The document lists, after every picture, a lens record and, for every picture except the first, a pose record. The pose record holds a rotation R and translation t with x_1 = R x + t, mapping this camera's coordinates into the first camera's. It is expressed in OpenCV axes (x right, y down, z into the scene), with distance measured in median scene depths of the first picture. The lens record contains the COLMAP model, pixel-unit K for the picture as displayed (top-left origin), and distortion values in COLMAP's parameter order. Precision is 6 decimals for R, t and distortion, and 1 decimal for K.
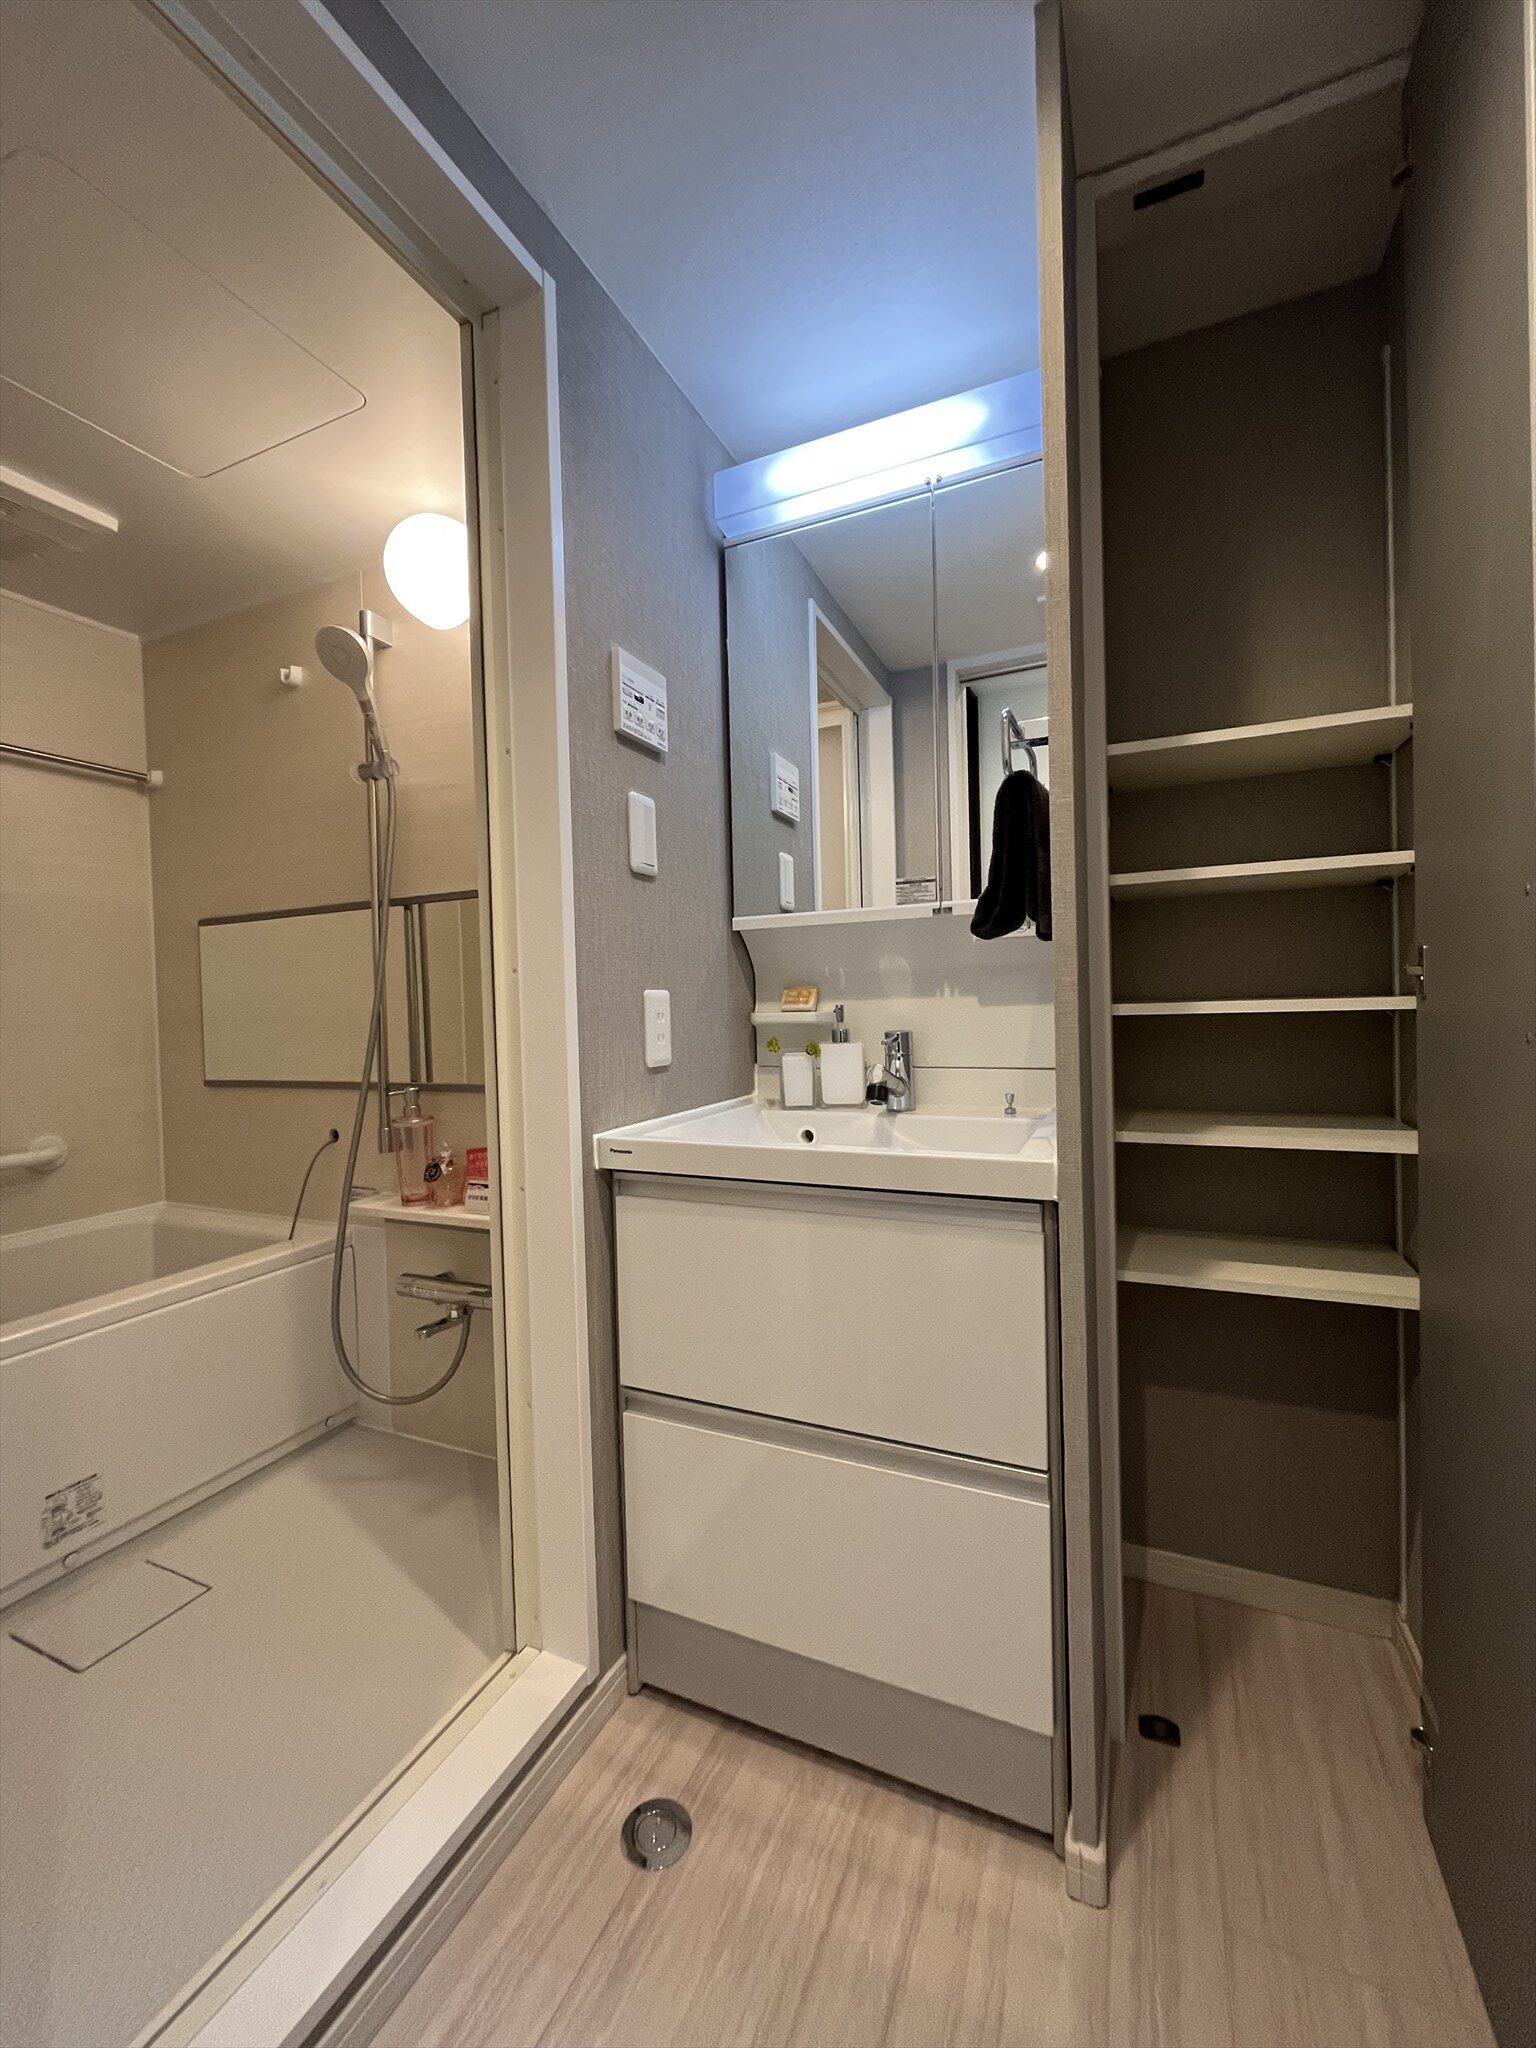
lens RADIAL K [[836.6, 0, 774.7], [0, 836.6, 1018.7], [0, 0, 1]] dist [-0.001833, -0.000747]
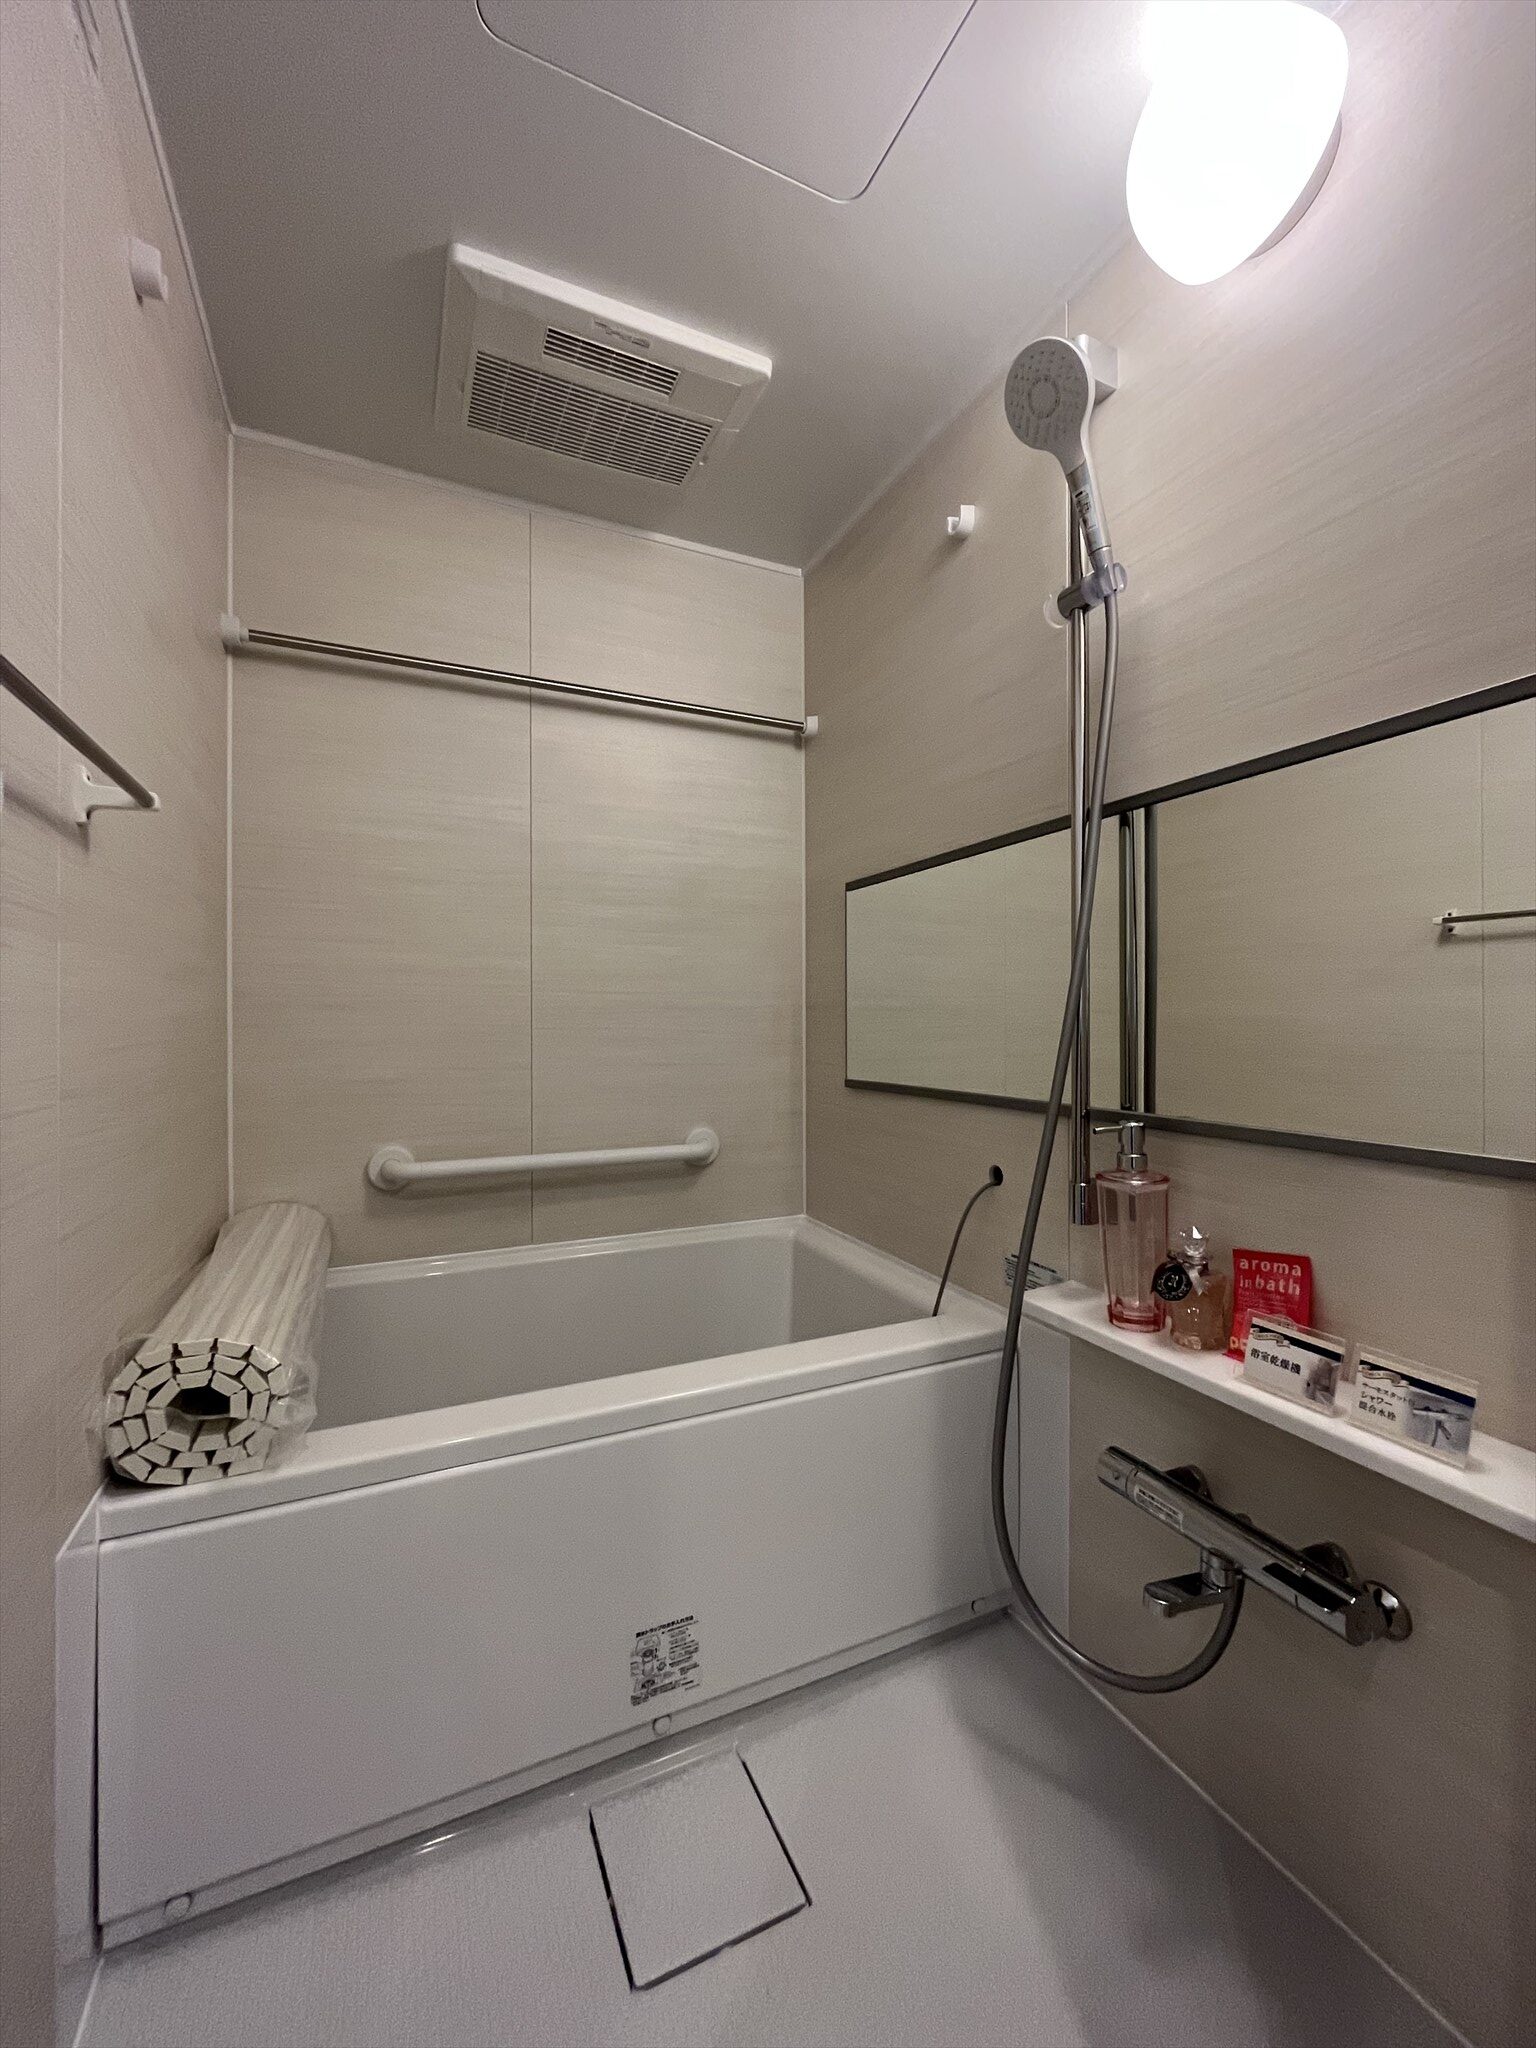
lens RADIAL K [[836.6, 0, 774.7], [0, 836.6, 1018.7], [0, 0, 1]] dist [-0.001833, -0.000747]
pose [[0.759957, 0.025697, -0.649465, -0.245258], [-0.032375, 0.999474, 0.001664, 0.018039], [0.649166, 0.019762, 0.760390, 0.395179]]
